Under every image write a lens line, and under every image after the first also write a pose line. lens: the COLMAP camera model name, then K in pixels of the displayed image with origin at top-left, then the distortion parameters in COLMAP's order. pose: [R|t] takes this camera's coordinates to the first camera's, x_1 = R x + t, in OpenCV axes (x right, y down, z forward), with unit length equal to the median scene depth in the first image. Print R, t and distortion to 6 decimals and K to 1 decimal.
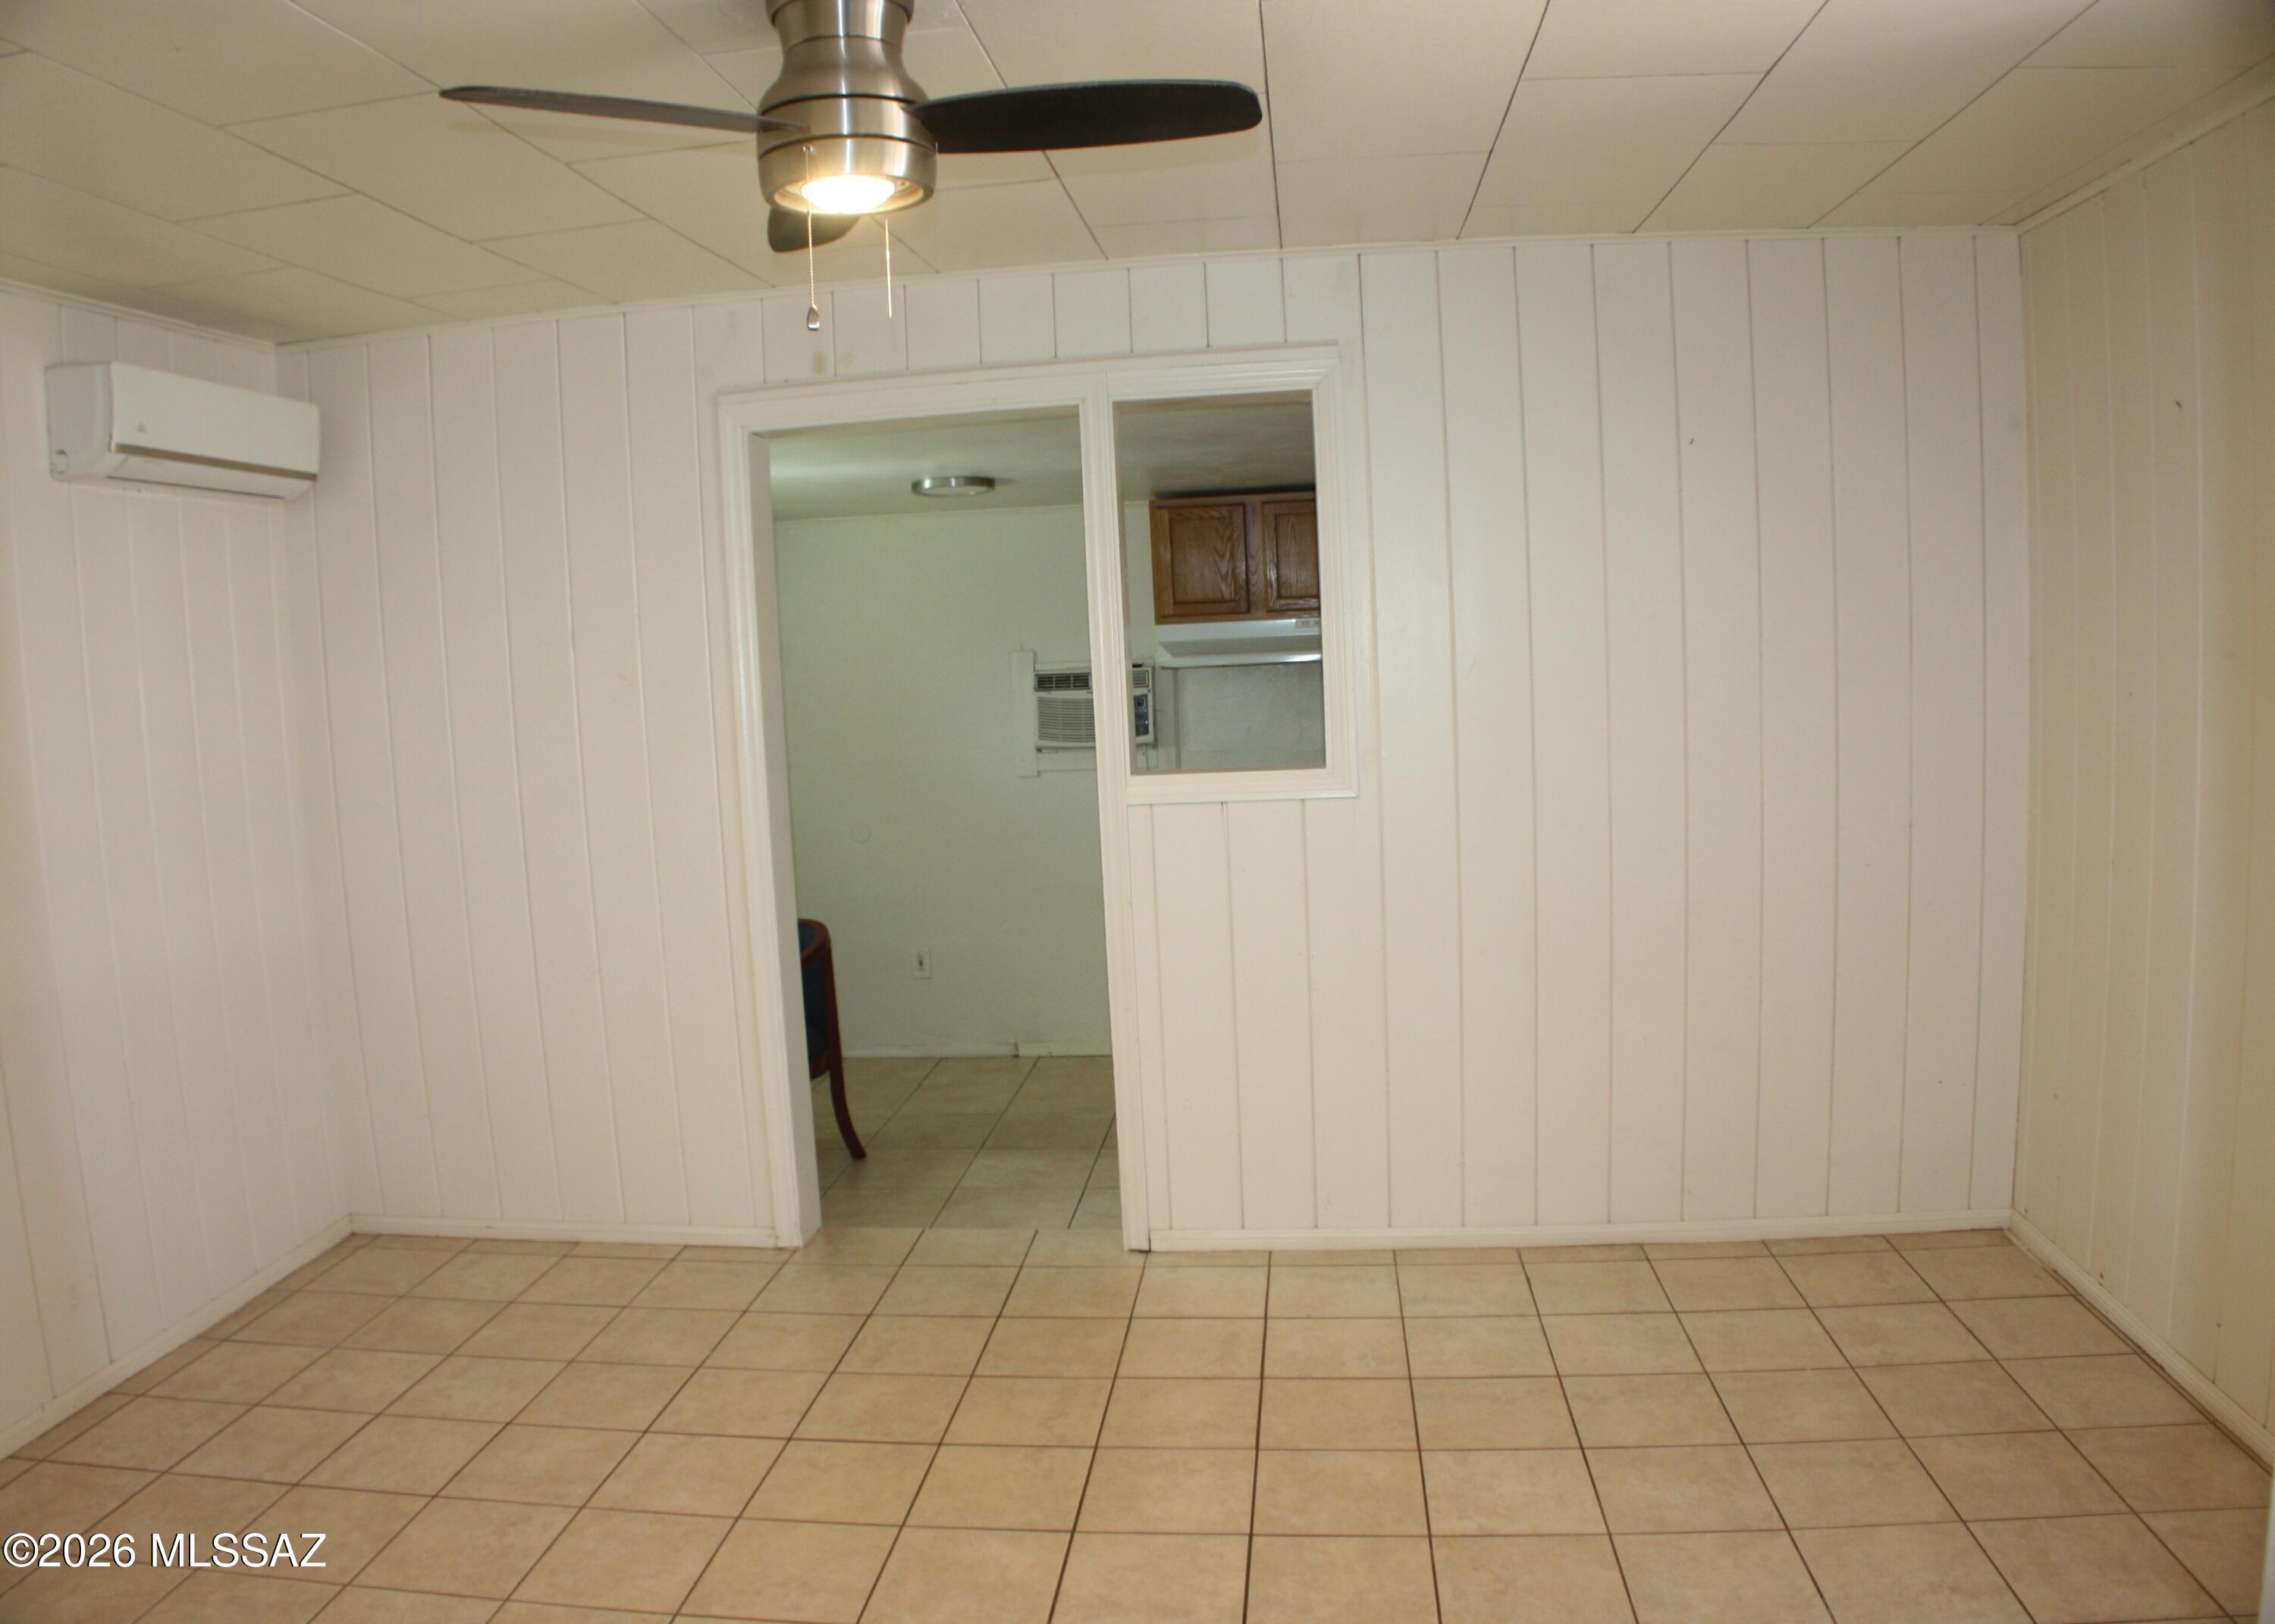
lens RADIAL K [[1664.1, 0, 1137.5], [0, 1664.1, 812.0], [0, 0, 1]] dist [-0.206939, 0.087623]
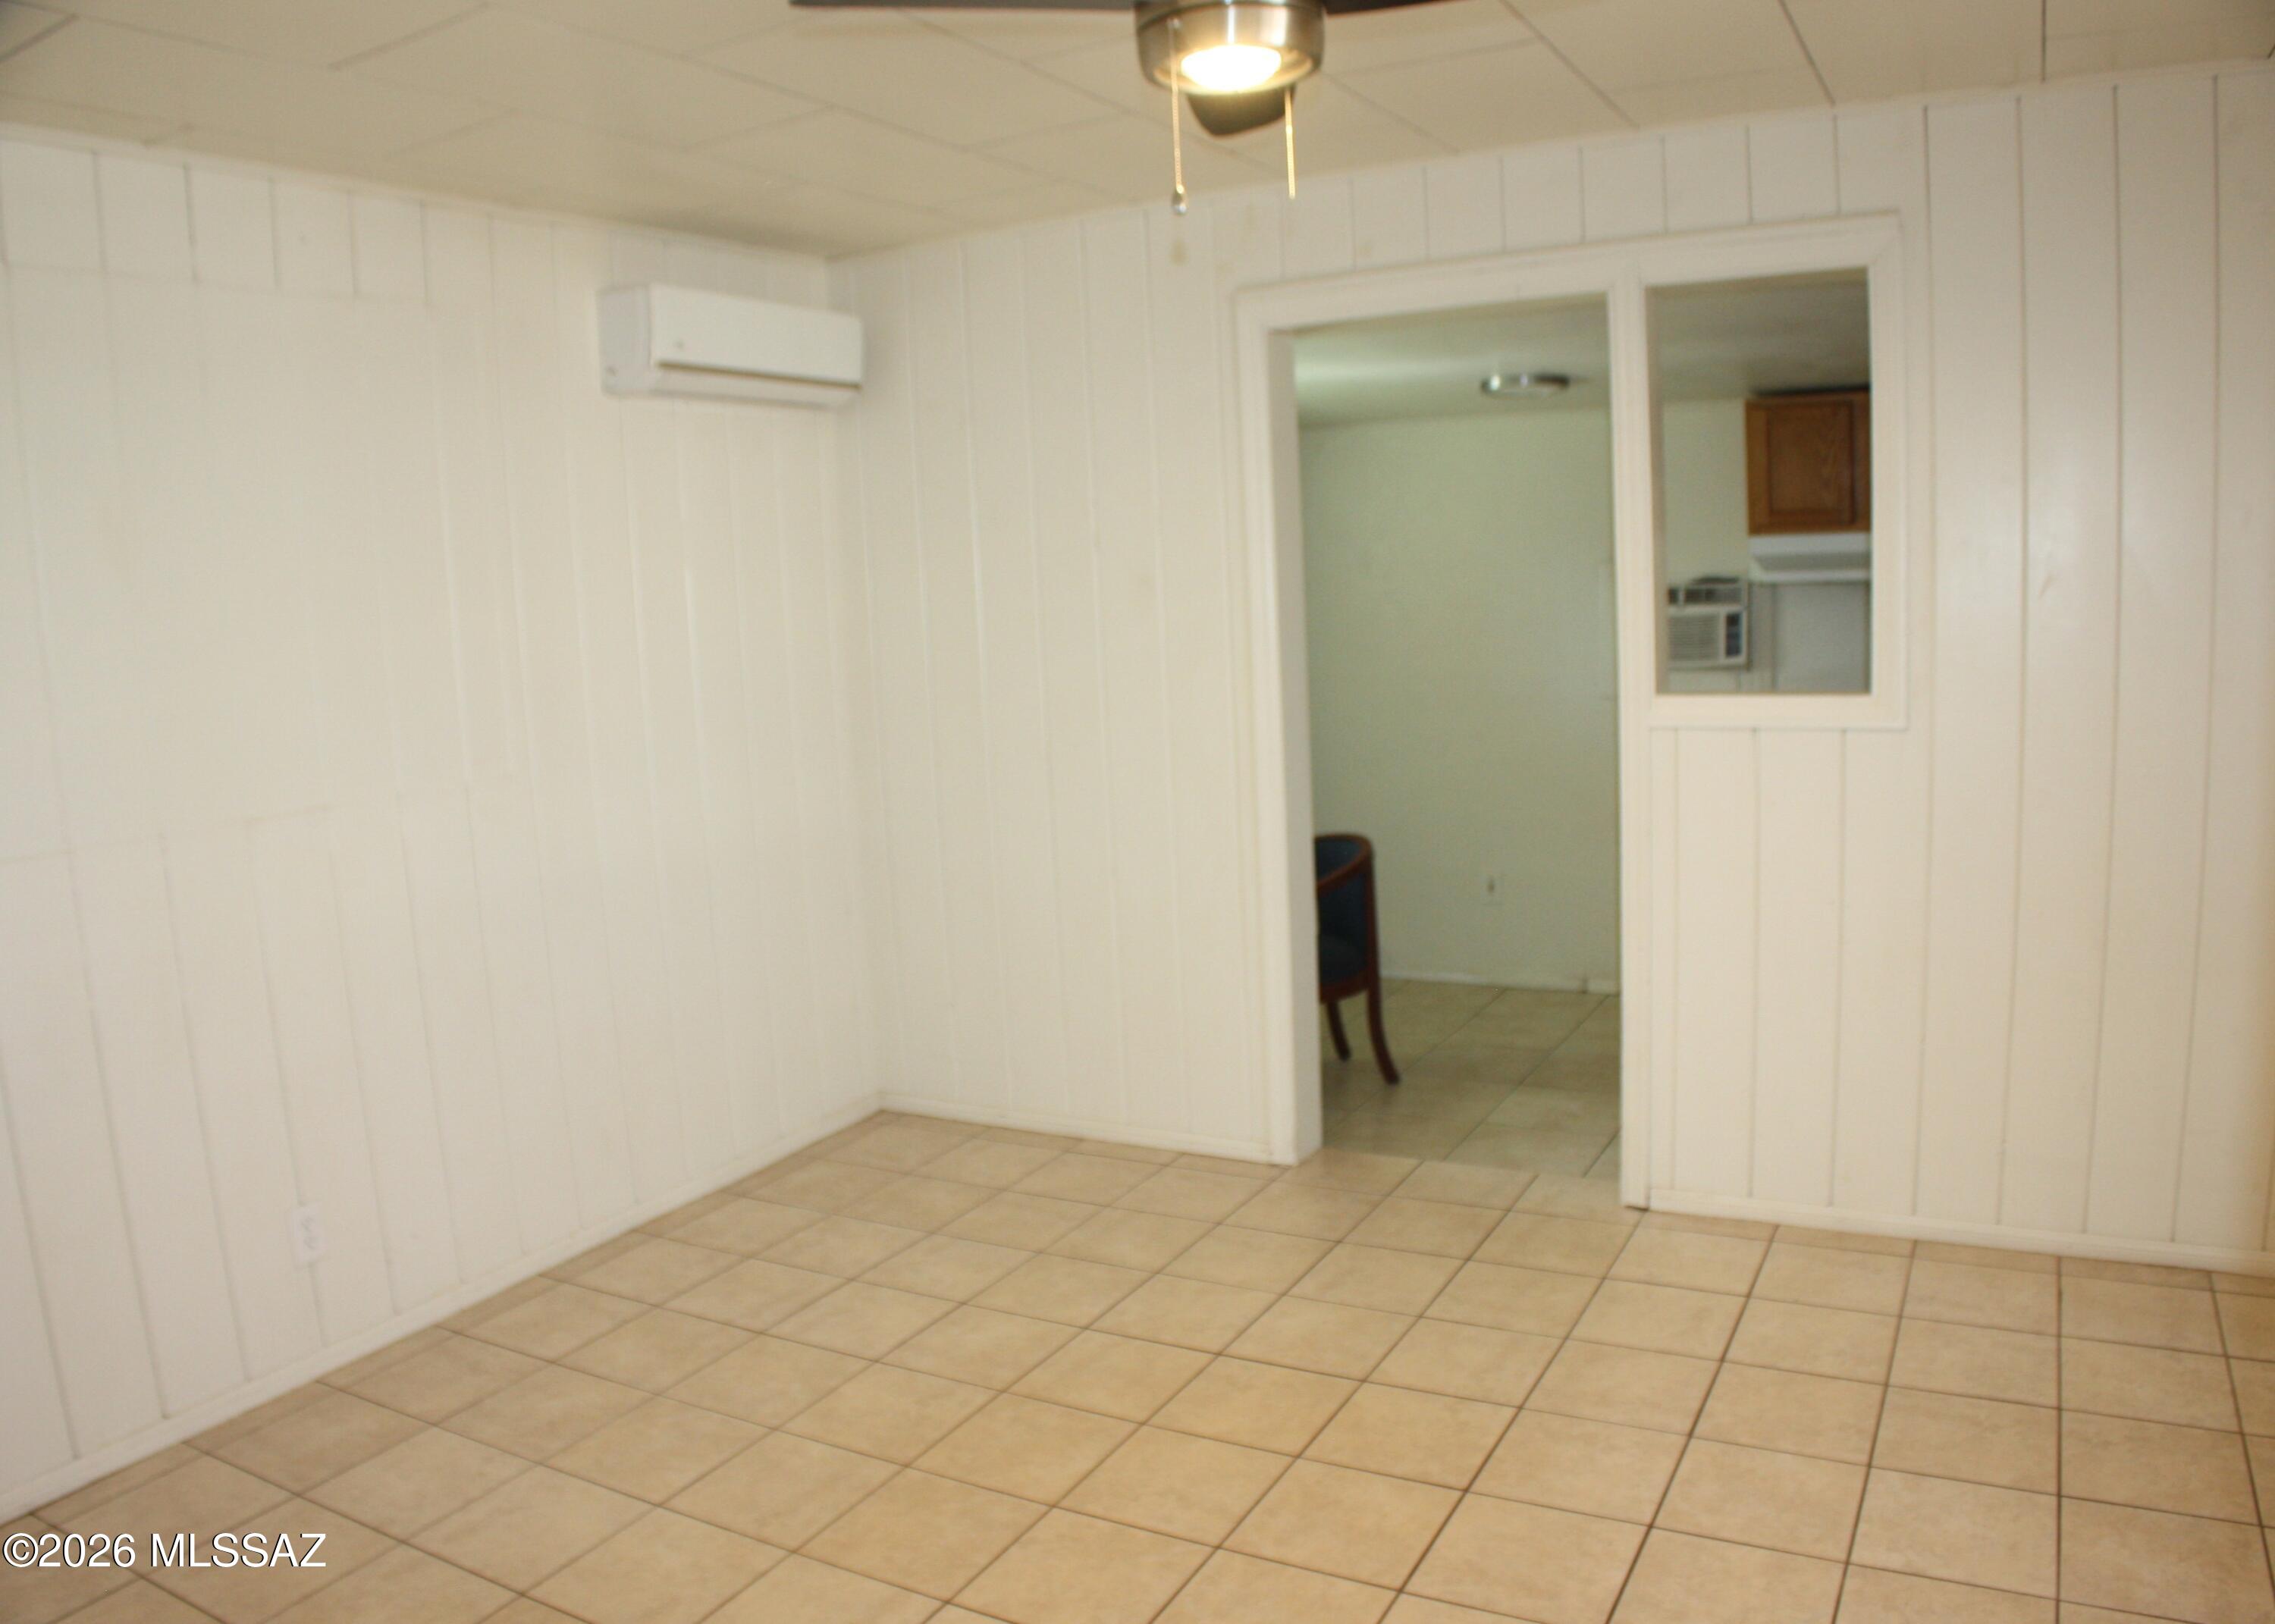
lens RADIAL K [[1700.8, 0, 1138.4], [0, 1700.8, 865.1], [0, 0, 1]] dist [-0.202696, 0.077204]
pose [[0.920994, 0.063115, -0.384430, 0.097033], [-0.032551, 0.995806, 0.085506, 0.002184], [0.388214, -0.066237, 0.919186, 0.039057]]
